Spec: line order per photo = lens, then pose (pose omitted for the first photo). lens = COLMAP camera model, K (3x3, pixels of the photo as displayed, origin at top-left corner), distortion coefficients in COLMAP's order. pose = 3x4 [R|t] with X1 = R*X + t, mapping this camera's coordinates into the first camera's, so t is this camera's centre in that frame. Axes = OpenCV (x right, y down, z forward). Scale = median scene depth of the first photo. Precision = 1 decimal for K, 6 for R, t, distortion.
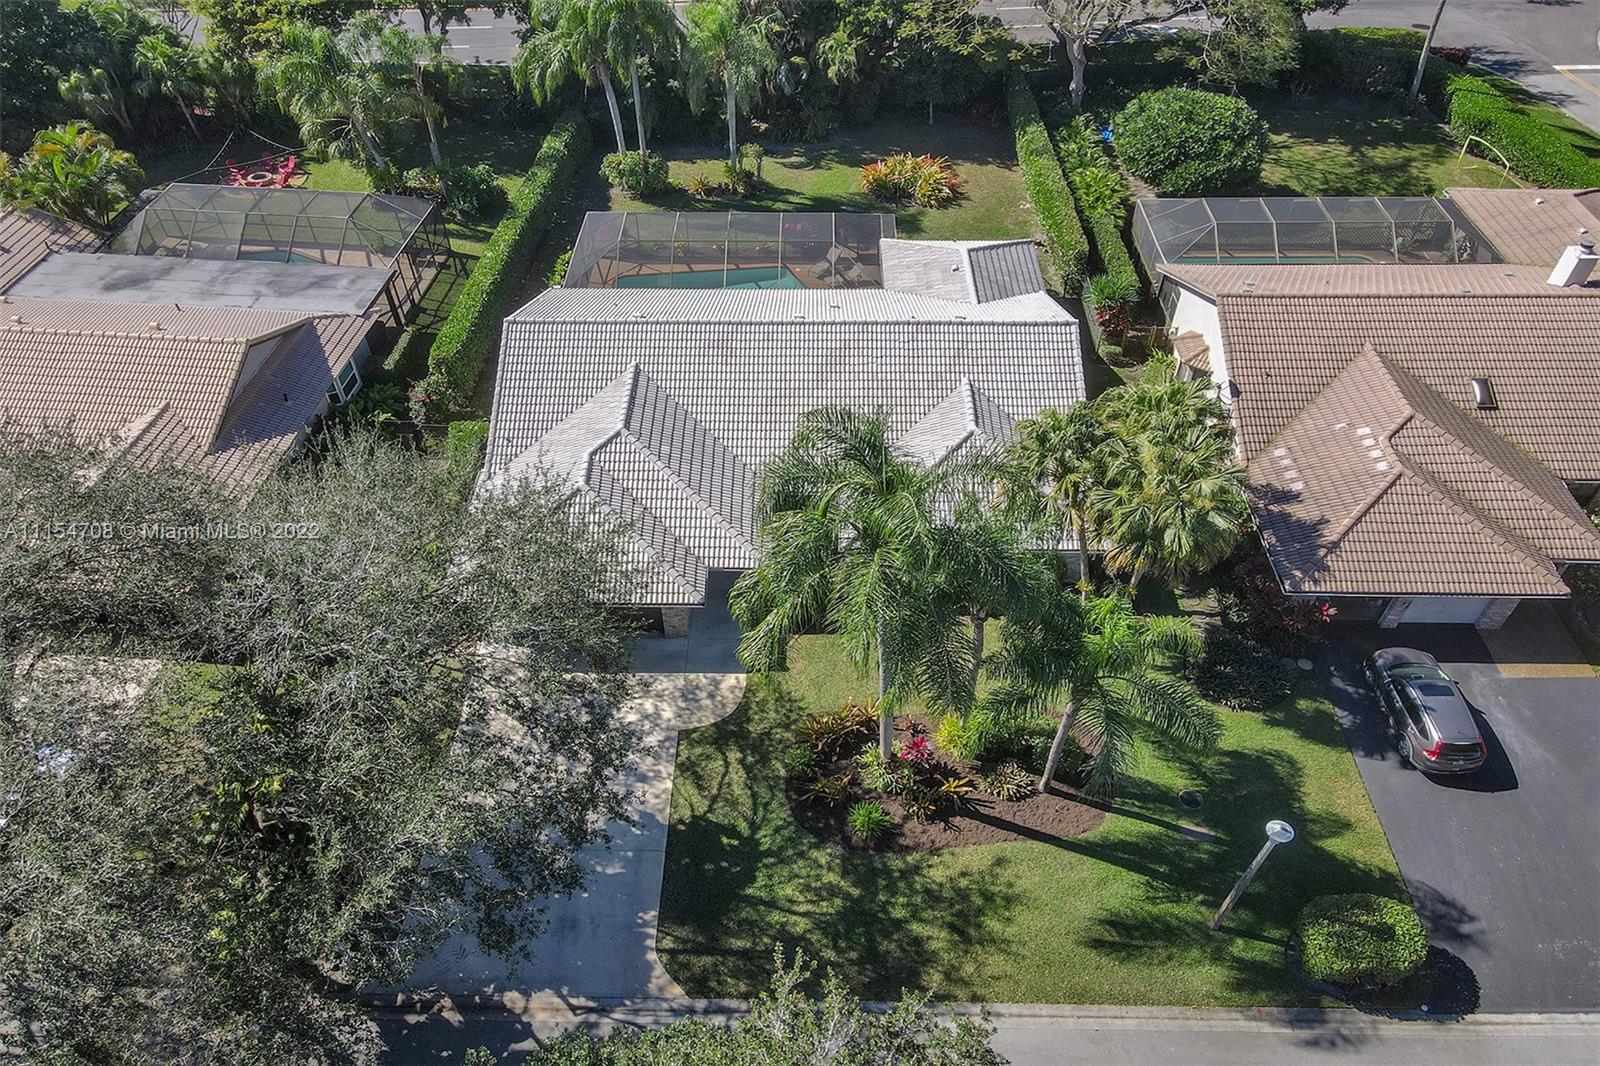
lens RADIAL K [[1069.2, 0, 800.0], [0, 1069.2, 533.0], [0, 0, 1]] dist [0.016564, 0.002376]
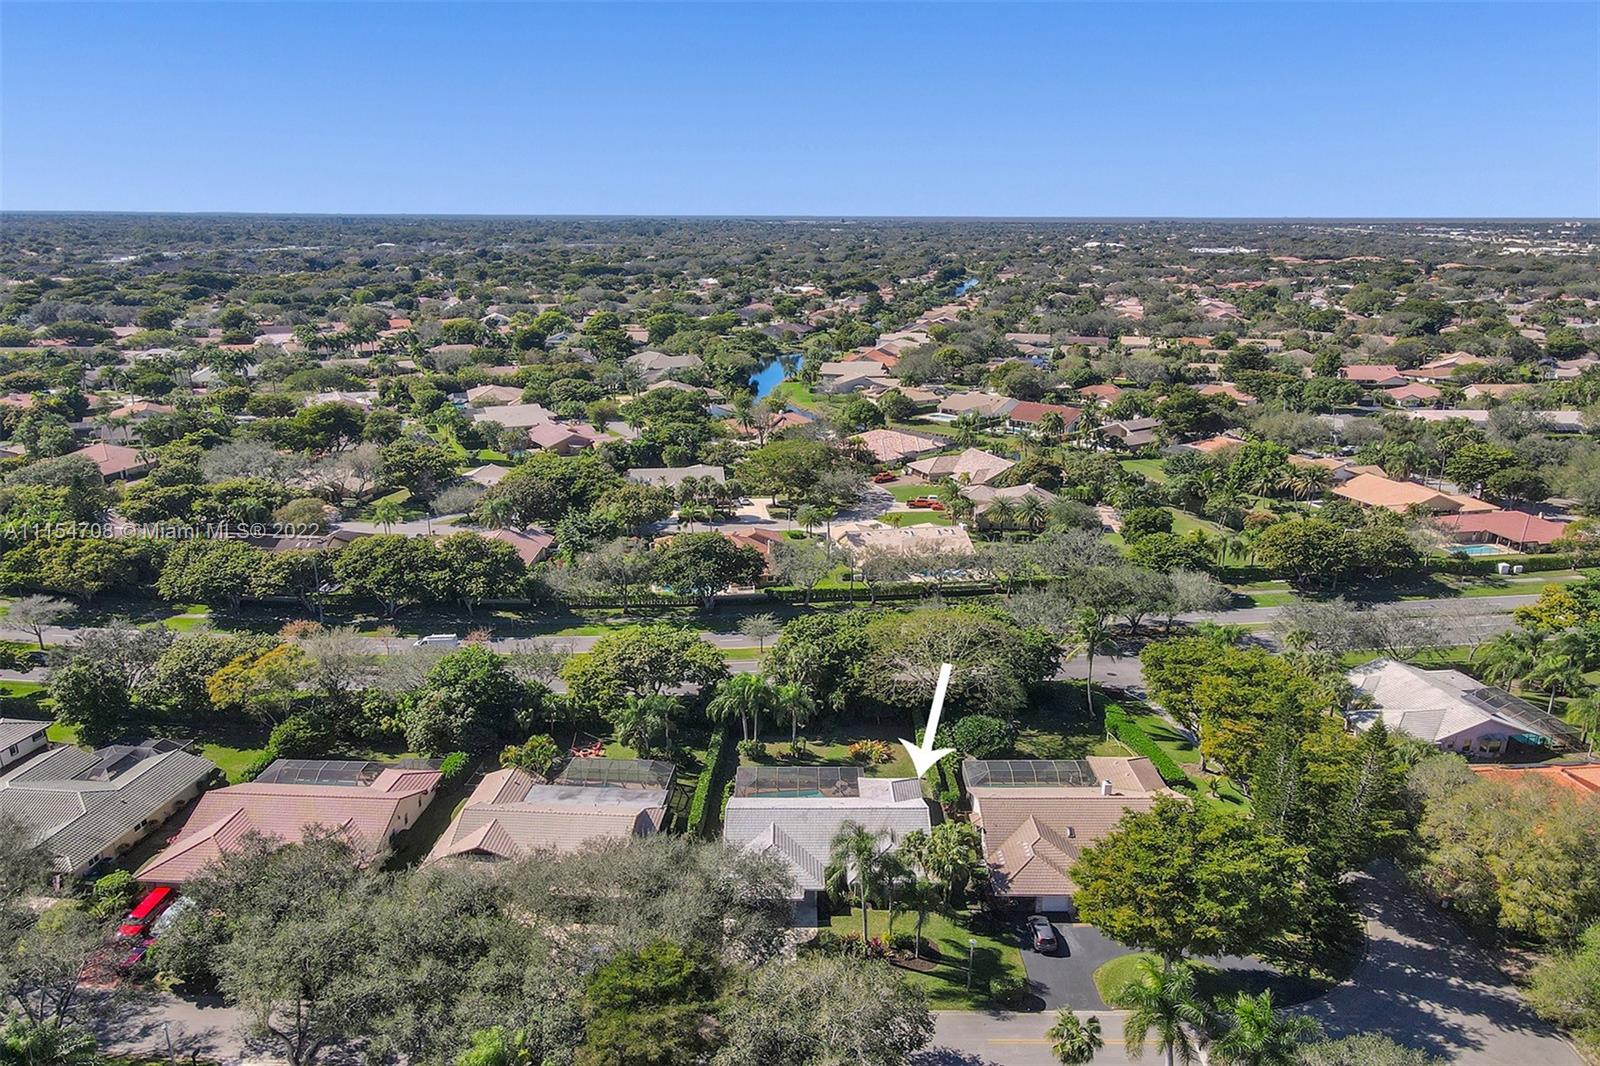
lens RADIAL K [[806.7, 0, 800.0], [0, 806.7, 533.0], [0, 0, 1]] dist [0.000972, -0.000072]
pose [[0.999995, -0.002671, 0.001709, -0.067627], [0.003171, 0.847383, -0.530973, 0.264886], [-0.000030, 0.530976, 0.847387, -0.985938]]
